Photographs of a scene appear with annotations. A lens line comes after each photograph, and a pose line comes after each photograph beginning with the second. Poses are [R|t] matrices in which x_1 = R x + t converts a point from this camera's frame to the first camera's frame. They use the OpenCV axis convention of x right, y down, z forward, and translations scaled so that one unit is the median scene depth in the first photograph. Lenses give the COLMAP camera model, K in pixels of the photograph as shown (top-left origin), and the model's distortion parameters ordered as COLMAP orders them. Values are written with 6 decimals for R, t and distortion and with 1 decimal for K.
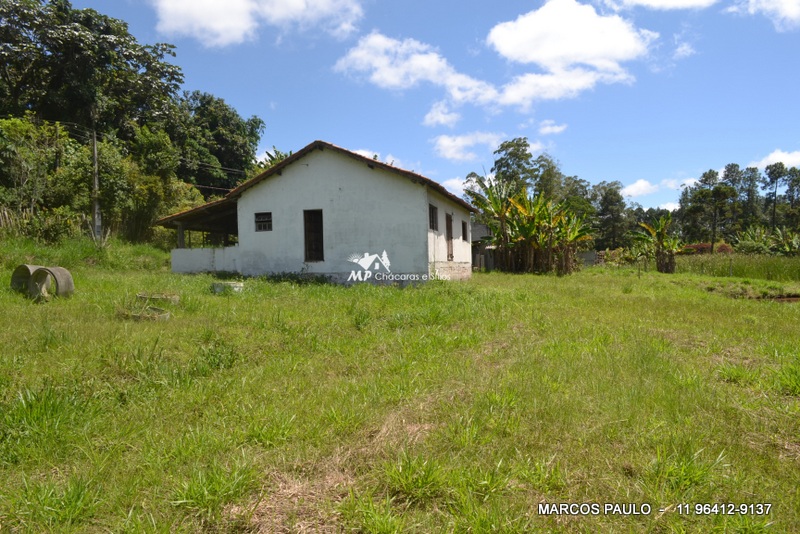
lens RADIAL K [[637.6, 0, 400.0], [0, 637.6, 267.0], [0, 0, 1]] dist [-0.010600, 0.007882]
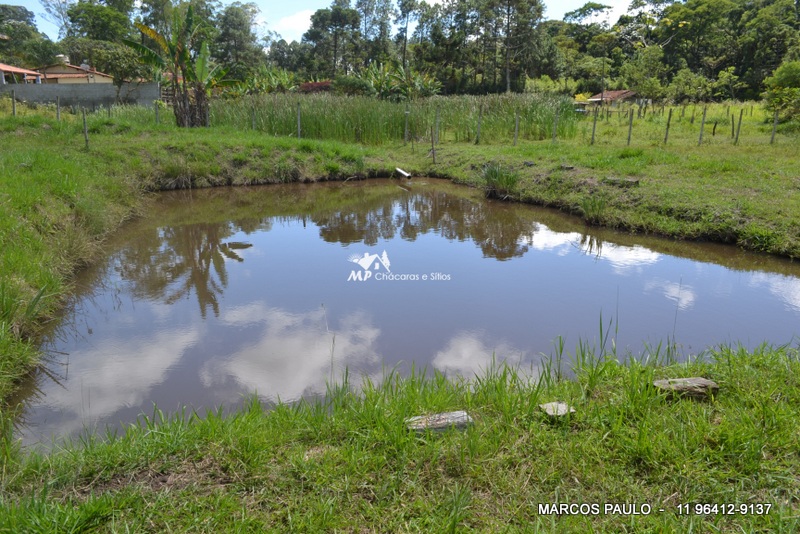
lens RADIAL K [[639.4, 0, 400.0], [0, 639.4, 267.0], [0, 0, 1]] dist [-0.005787, 0.004035]
pose [[0.871514, -0.095541, 0.480974, 0.218404], [-0.026669, 0.970150, 0.241034, -0.007176], [-0.489645, -0.222891, 0.842951, 0.305909]]
